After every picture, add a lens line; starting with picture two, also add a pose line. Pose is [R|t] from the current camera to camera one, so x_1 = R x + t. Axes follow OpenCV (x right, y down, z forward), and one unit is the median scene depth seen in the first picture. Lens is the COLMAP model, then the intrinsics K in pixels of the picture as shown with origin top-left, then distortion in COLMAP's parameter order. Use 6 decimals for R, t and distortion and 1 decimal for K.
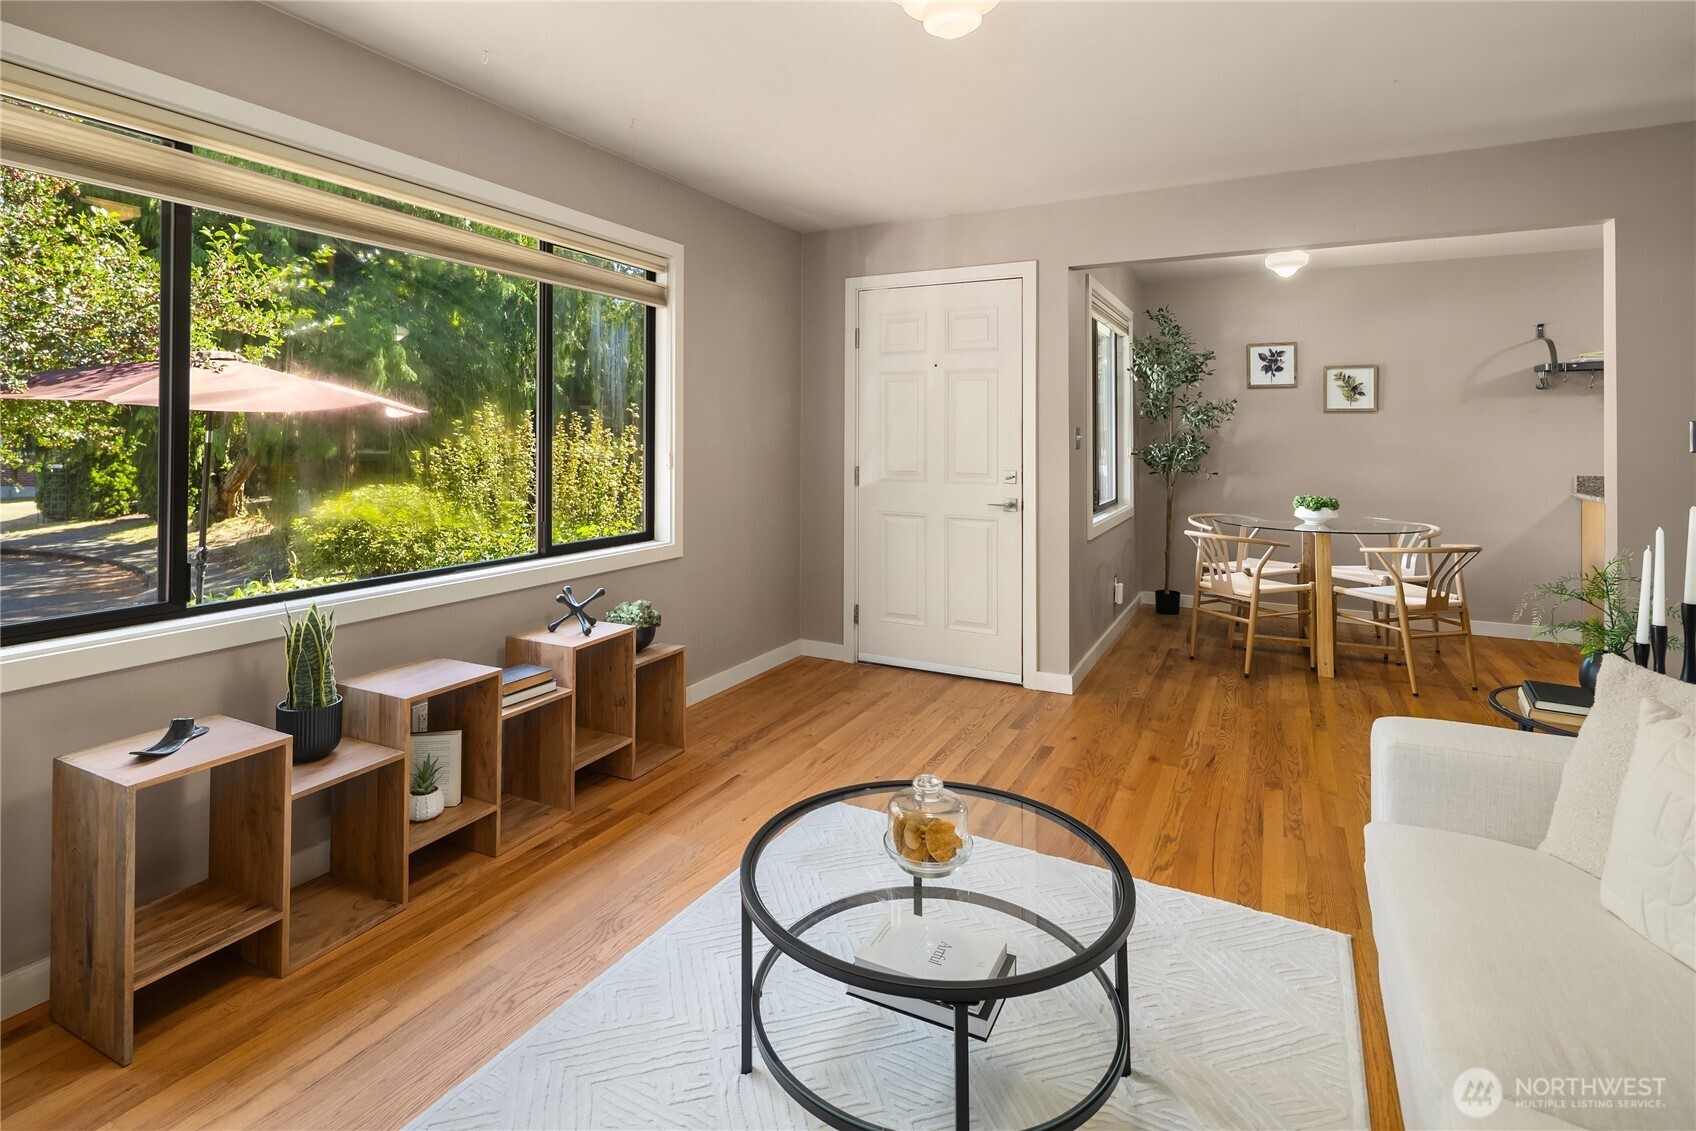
lens RADIAL K [[828.7, 0, 844.4], [0, 828.7, 421.4], [0, 0, 1]] dist [0.003192, 0.000128]
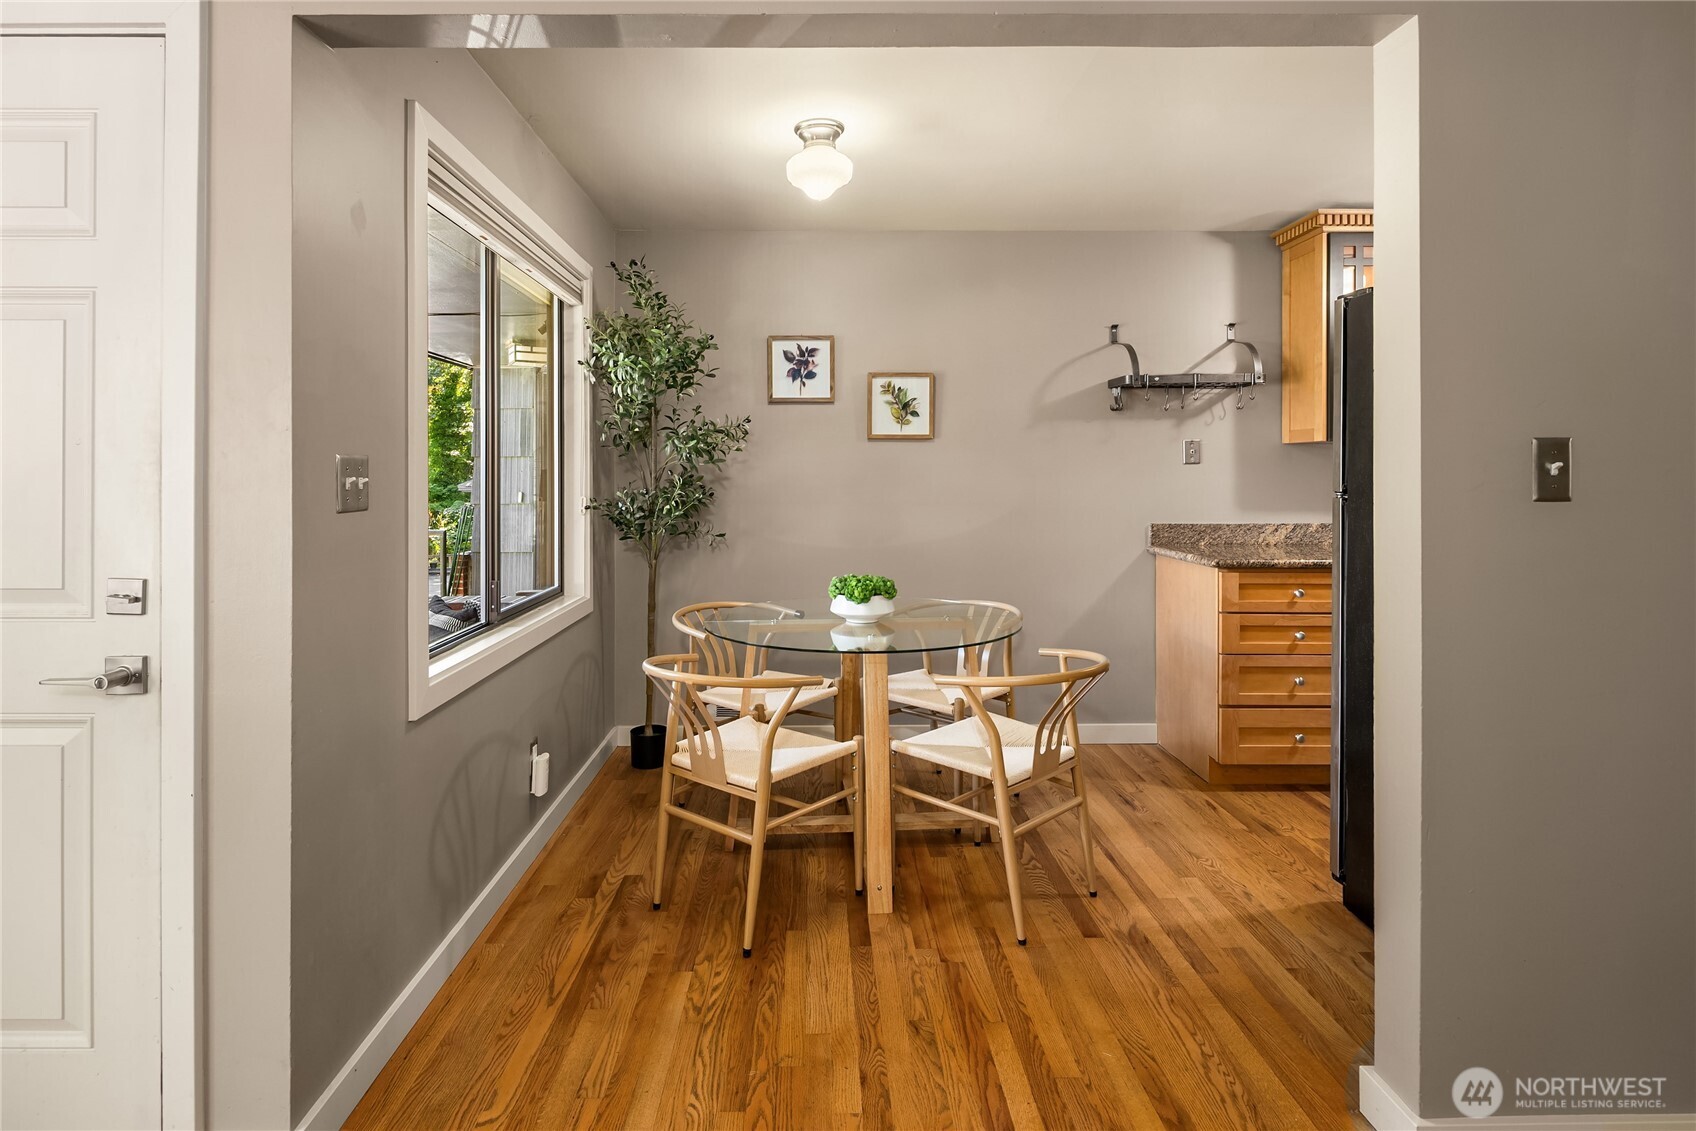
lens RADIAL K [[828.7, 0, 844.4], [0, 828.7, 421.4], [0, 0, 1]] dist [0.003192, 0.000128]
pose [[0.869758, 0.024898, 0.492851, 0.228679], [-0.001204, 0.998831, -0.048334, 0.007106], [-0.493478, 0.041445, 0.868770, 0.424591]]
